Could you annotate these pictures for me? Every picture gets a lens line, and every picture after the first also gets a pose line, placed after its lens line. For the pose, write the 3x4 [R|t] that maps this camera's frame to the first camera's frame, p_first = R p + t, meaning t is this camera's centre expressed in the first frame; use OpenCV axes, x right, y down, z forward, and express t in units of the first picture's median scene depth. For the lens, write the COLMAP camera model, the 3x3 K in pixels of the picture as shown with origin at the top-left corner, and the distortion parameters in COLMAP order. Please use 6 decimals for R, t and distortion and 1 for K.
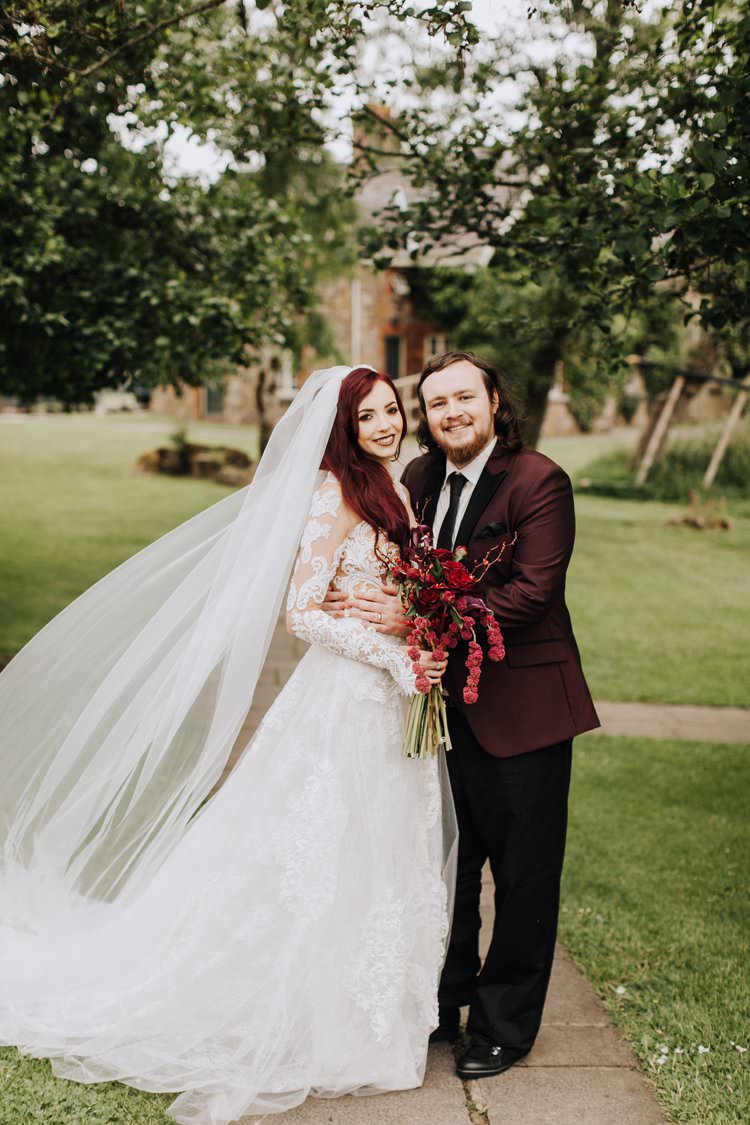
lens RADIAL K [[1809.4, 0, 374.3], [0, 1809.4, 548.9], [0, 0, 1]] dist [0.027194, 0.110763]
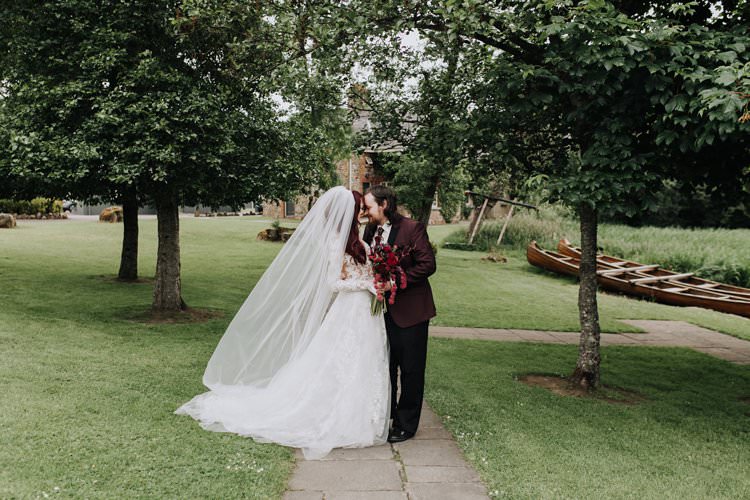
lens RADIAL K [[1206.2, 0, 375.0], [0, 1206.2, 250.0], [0, 0, 1]] dist [0.027194, 0.110763]
pose [[0.999906, -0.004457, 0.012985, 0.001607], [0.005359, 0.997514, -0.070257, 0.090752], [-0.012640, 0.070320, 0.997444, -0.628215]]
